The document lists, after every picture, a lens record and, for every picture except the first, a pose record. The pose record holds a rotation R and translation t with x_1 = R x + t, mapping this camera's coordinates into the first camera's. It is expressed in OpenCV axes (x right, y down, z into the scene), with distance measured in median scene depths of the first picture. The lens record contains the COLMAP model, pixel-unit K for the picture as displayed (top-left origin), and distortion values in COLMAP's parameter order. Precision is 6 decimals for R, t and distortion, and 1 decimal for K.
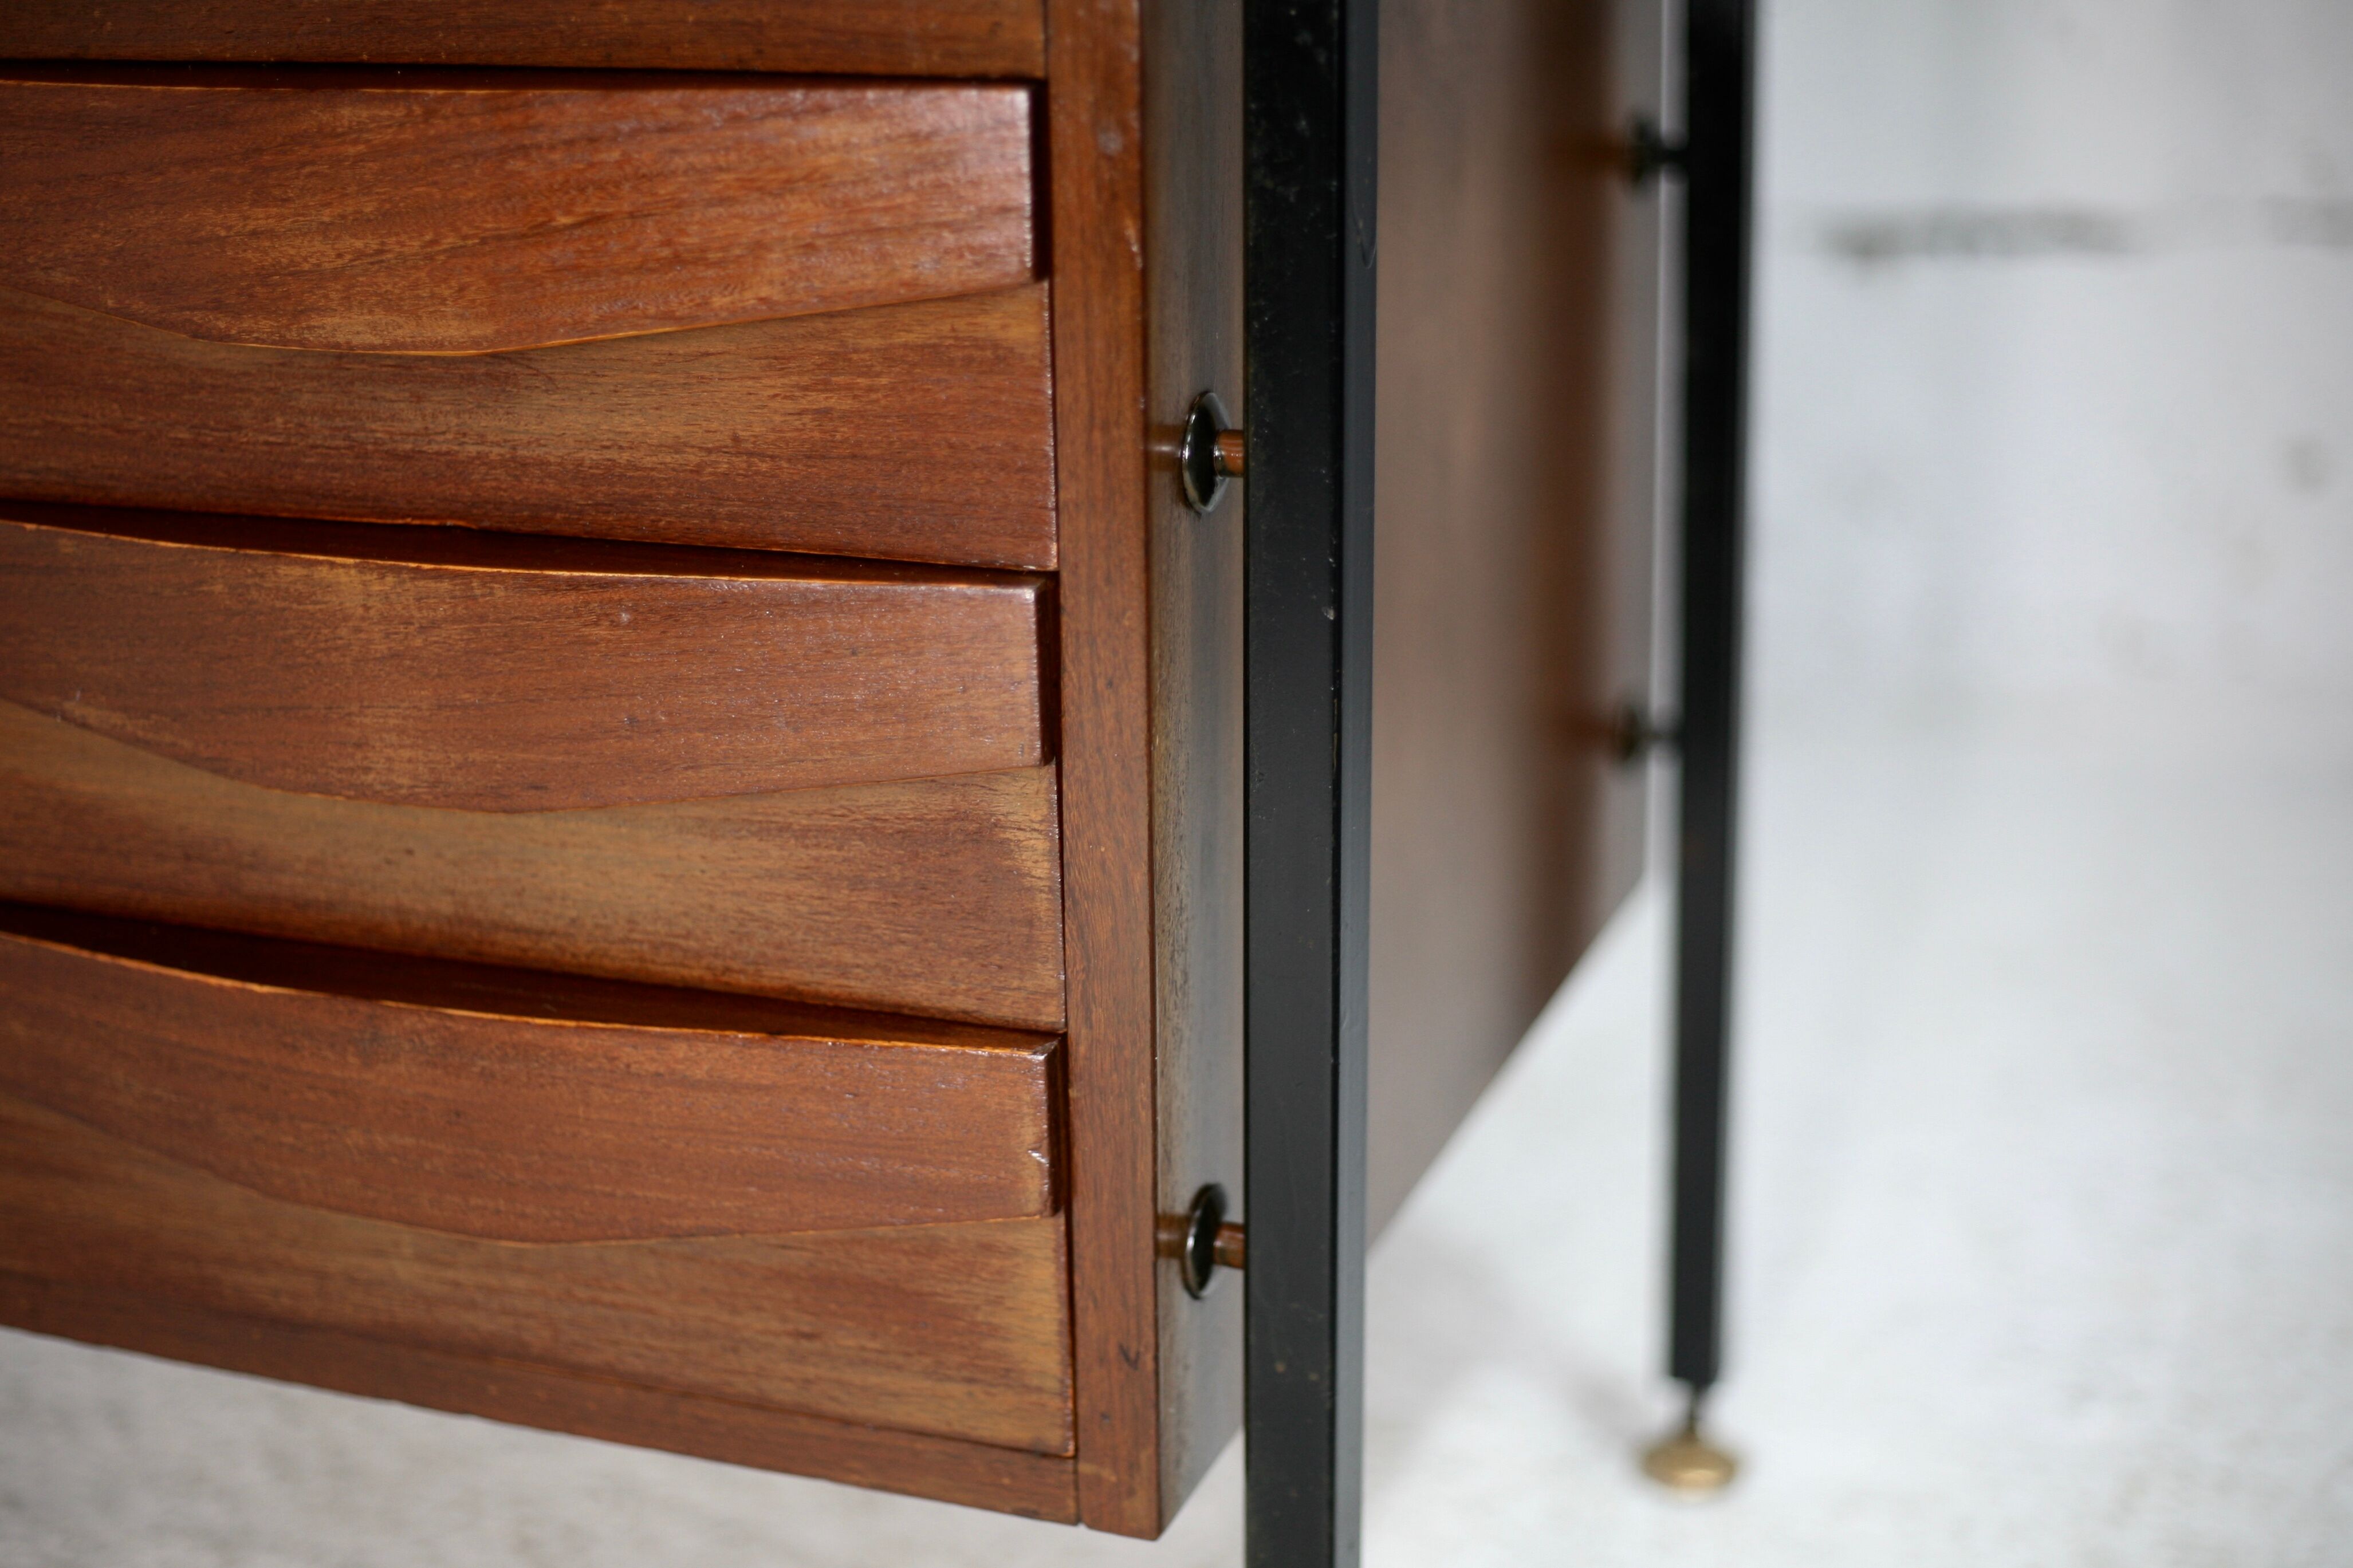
lens RADIAL K [[3827.0, 0, 1176.5], [0, 3827.0, 784.0], [0, 0, 1]] dist [-0.168287, 0.059320]
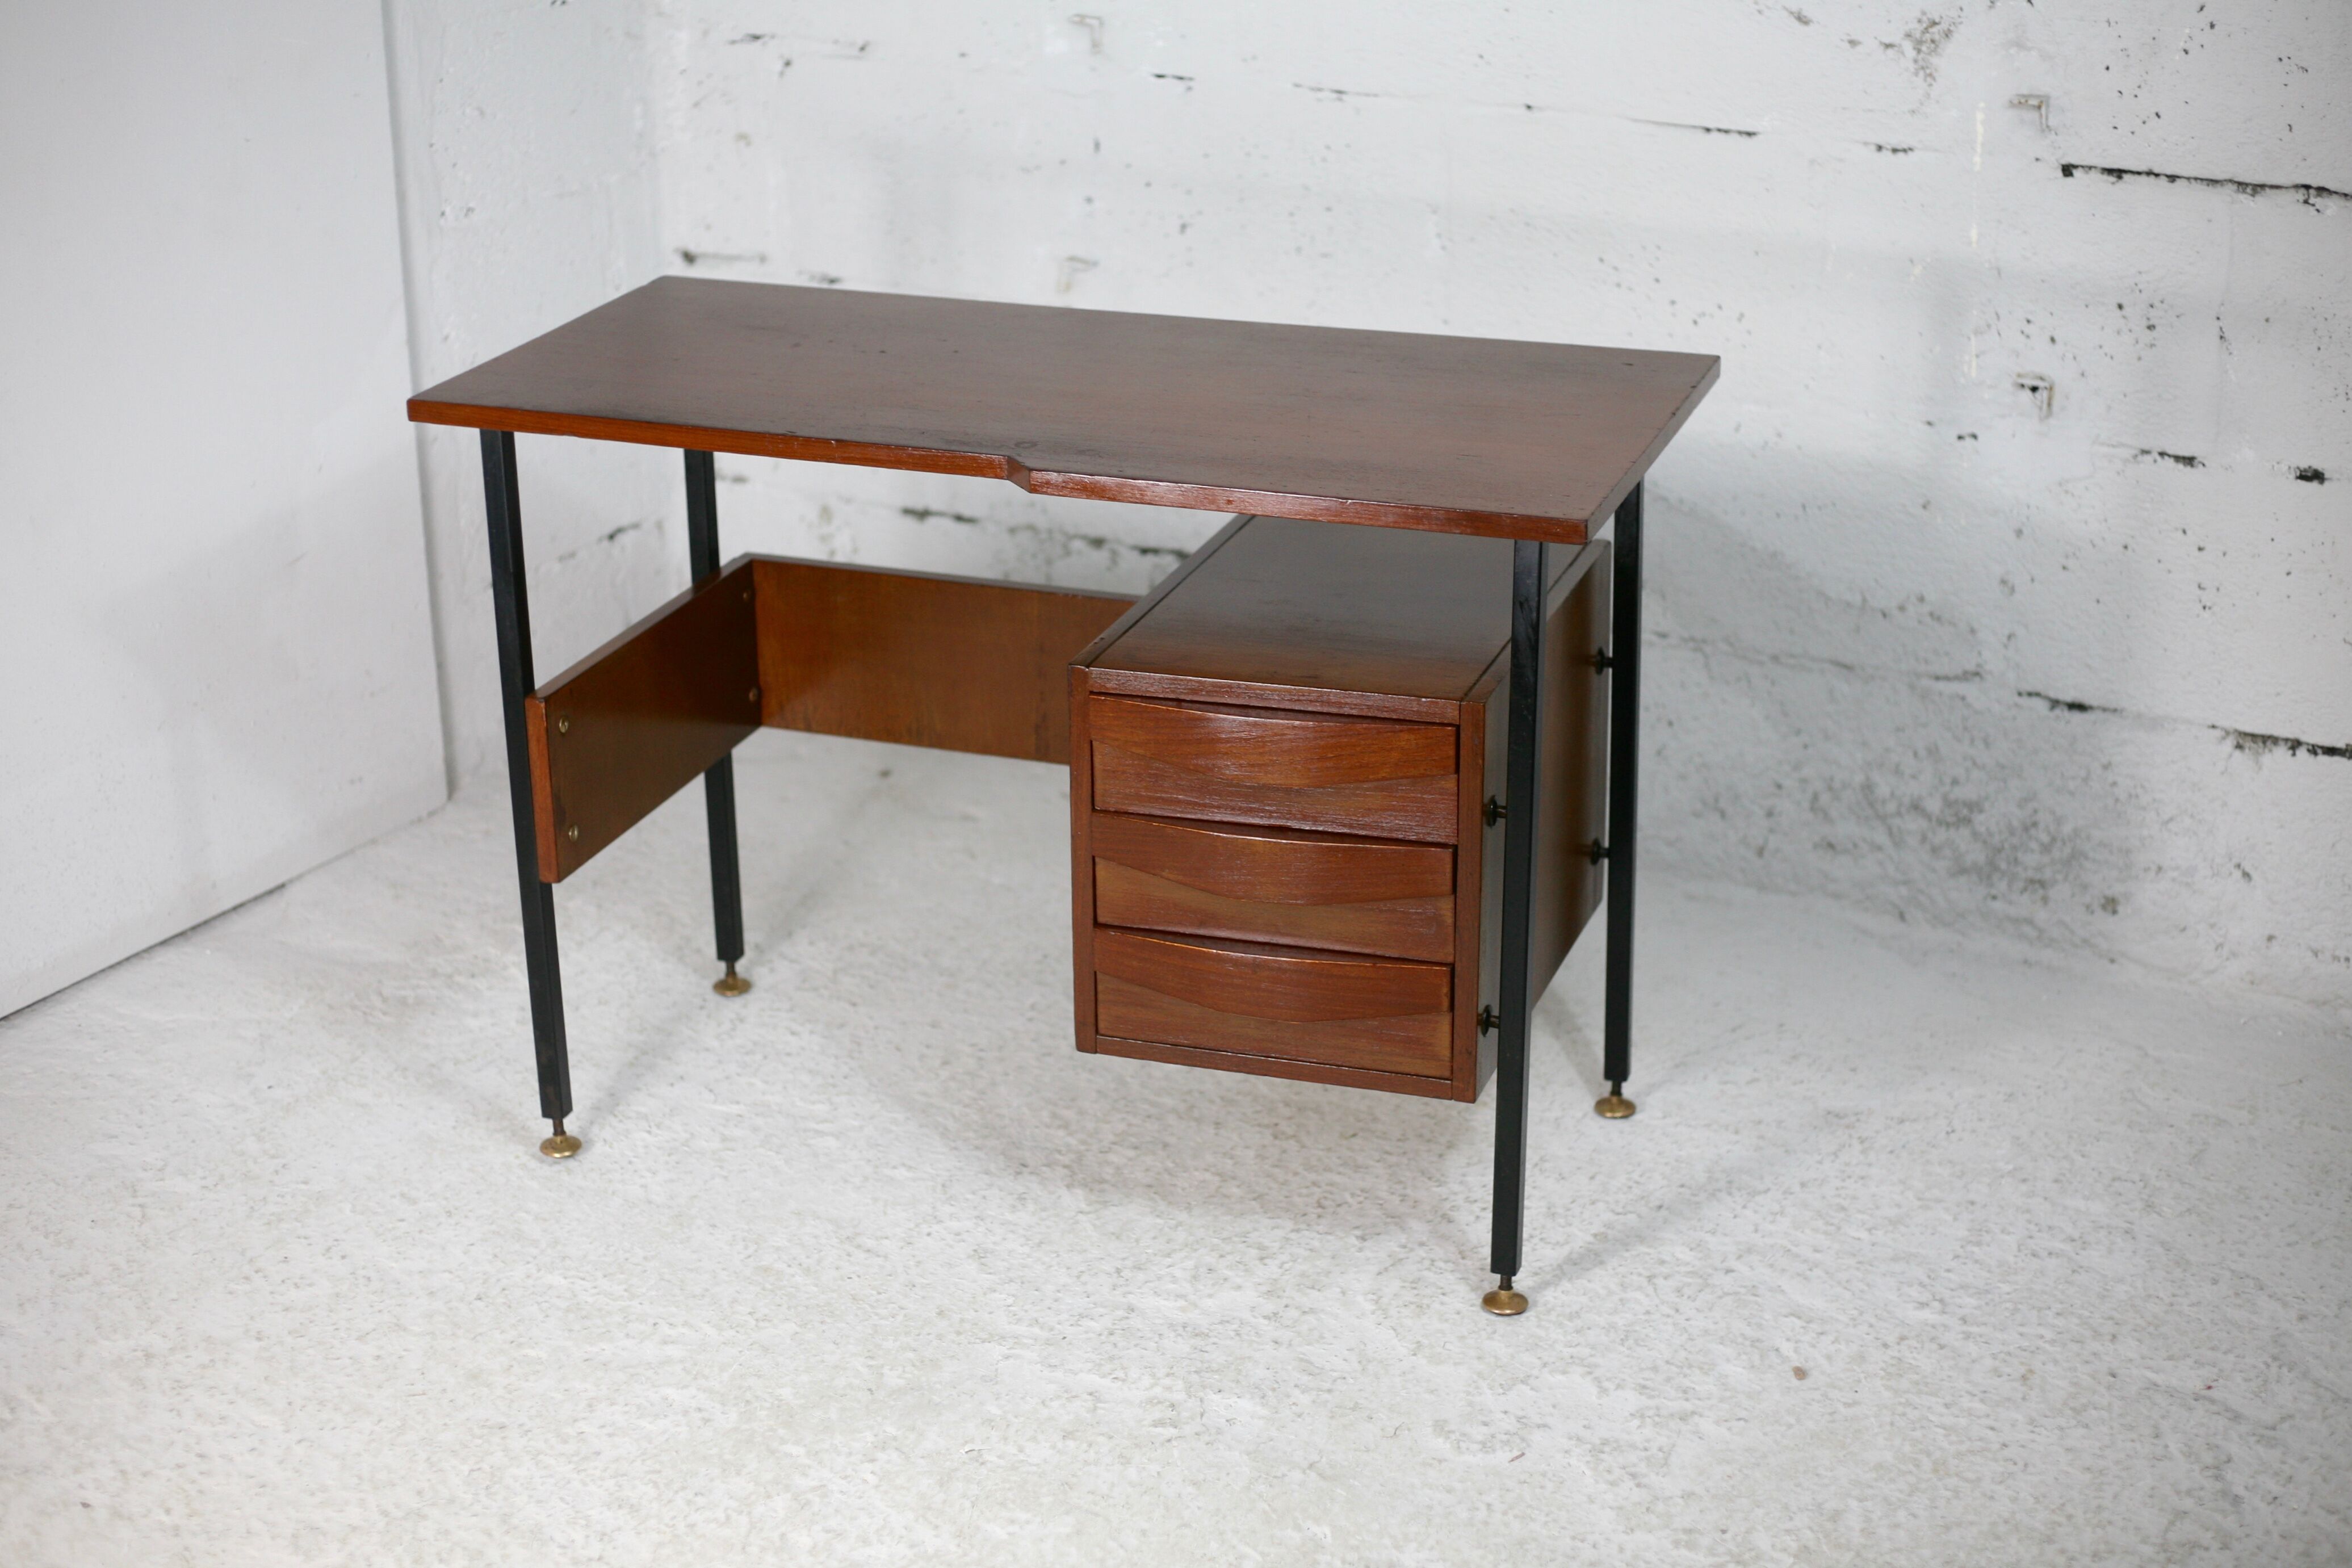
lens RADIAL K [[3561.2, 0, 1176.0], [0, 3561.2, 784.0], [0, 0, 1]] dist [-0.086164, -0.102165]
pose [[0.999785, -0.008442, 0.018935, -0.363655], [0.007807, 0.999413, 0.033342, -0.227556], [-0.019206, -0.033187, 0.999265, -2.453166]]
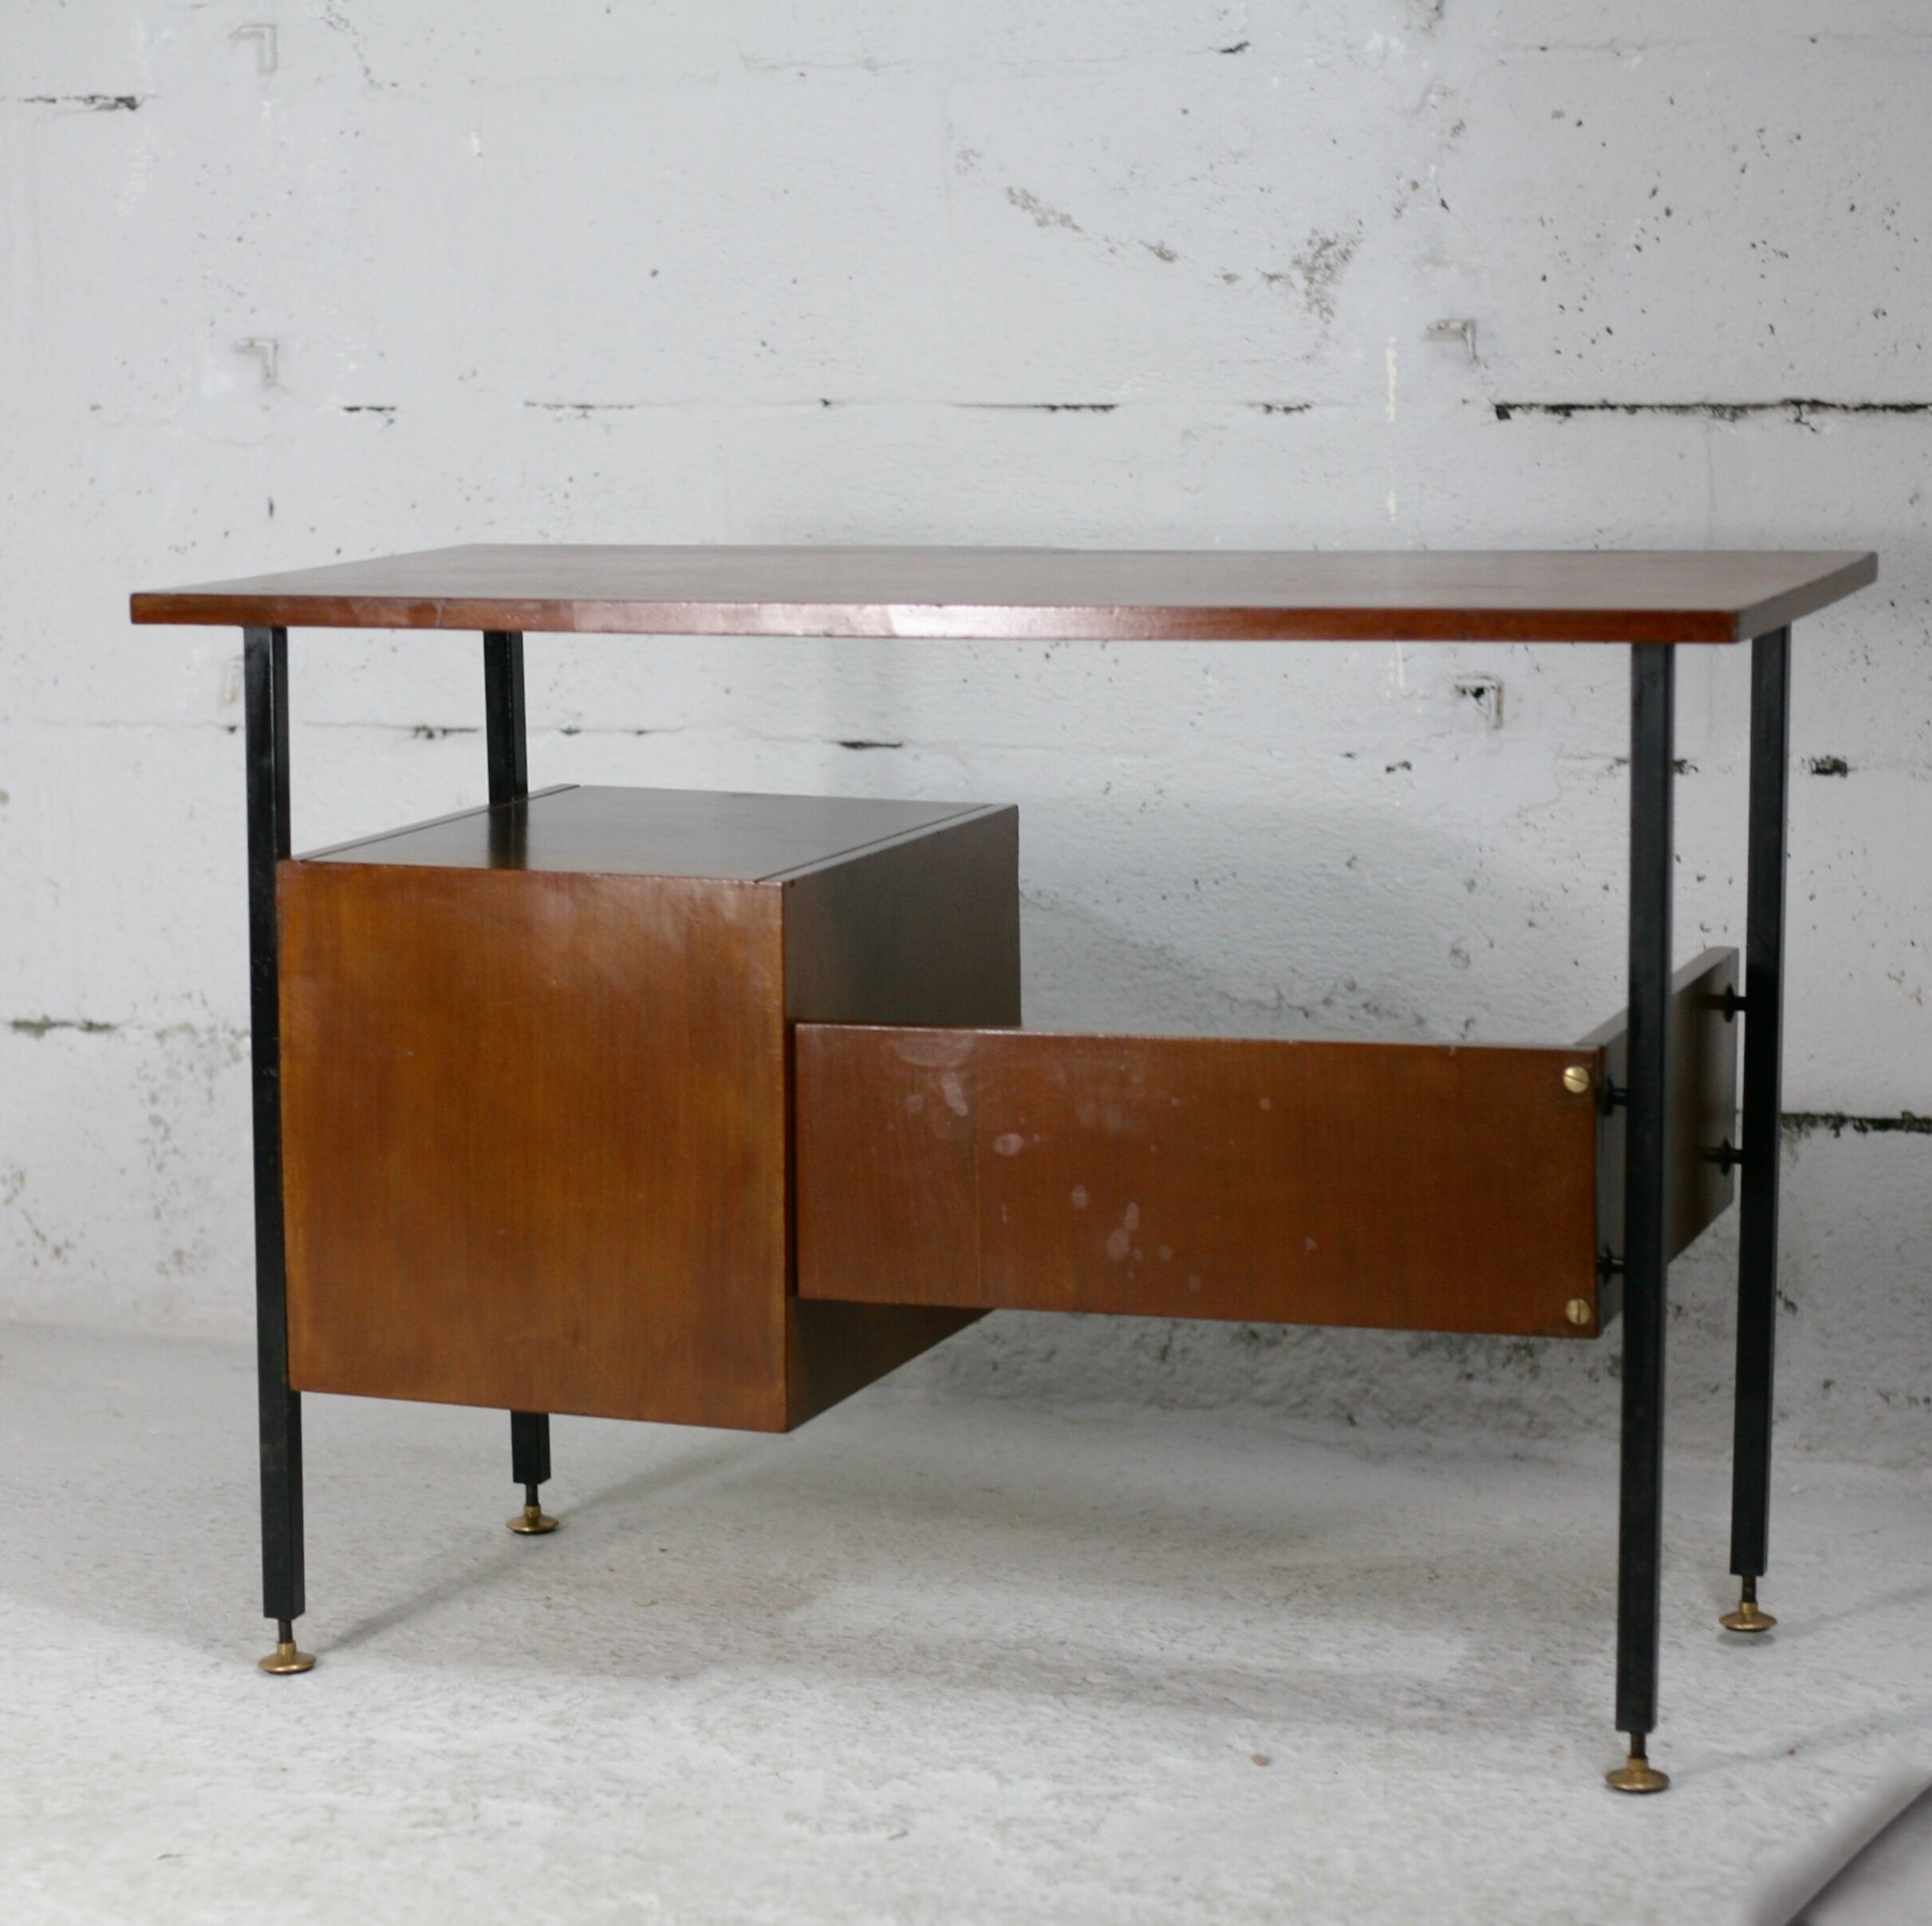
lens RADIAL K [[4977.8, 0, 800.5], [0, 4977.8, 1151.4], [0, 0, 1]] dist [-0.058116, -0.500087]
pose [[0.992035, -0.020610, 0.124269, -0.482536], [0.042050, 0.984117, -0.172471, 0.652292], [-0.118740, 0.176322, 0.977144, -2.670575]]
